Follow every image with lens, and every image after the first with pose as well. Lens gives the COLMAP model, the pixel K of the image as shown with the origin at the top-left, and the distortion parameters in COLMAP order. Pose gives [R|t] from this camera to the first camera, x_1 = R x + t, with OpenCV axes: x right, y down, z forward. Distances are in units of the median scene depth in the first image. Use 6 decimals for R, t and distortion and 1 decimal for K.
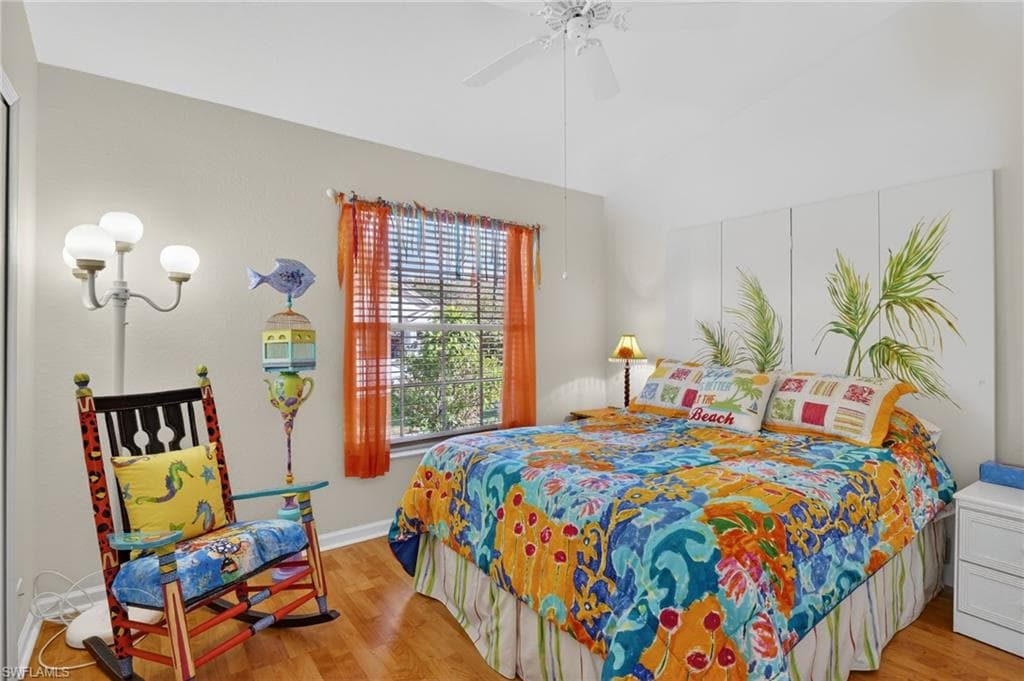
lens RADIAL K [[497.5, 0, 516.4], [0, 497.5, 334.0], [0, 0, 1]] dist [-0.014341, -0.000481]
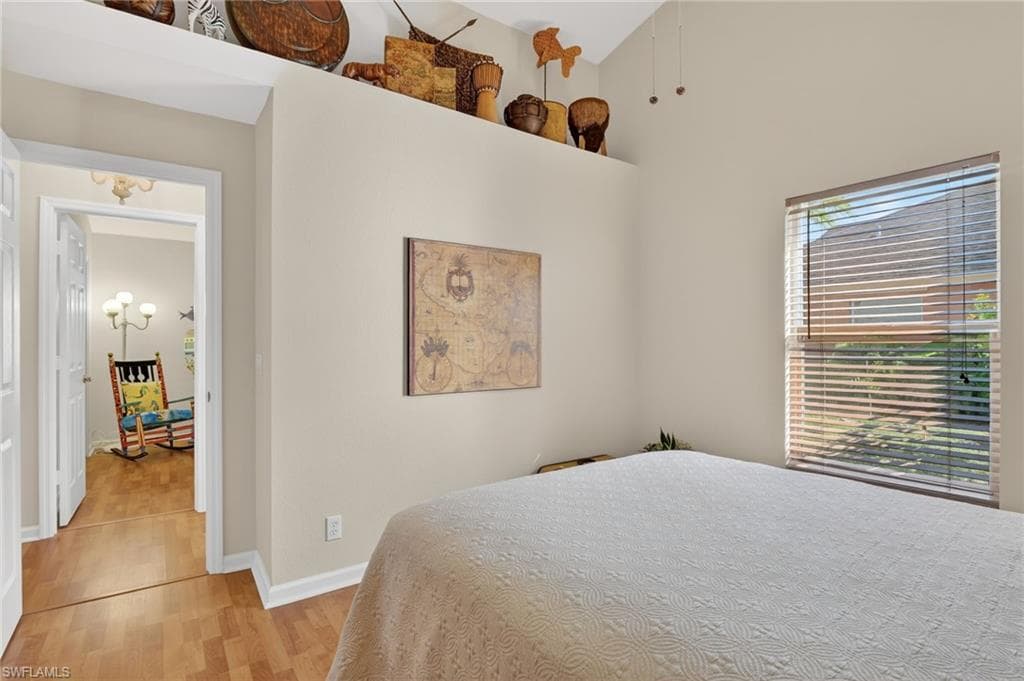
lens RADIAL K [[497.5, 0, 507.9], [0, 497.5, 342.7], [0, 0, 1]] dist [-0.014341, -0.000481]
pose [[0.998979, -0.008205, -0.044424, 1.429492], [0.008363, 0.999959, 0.003367, 0.031028], [0.044395, -0.003735, 0.999007, -1.619220]]
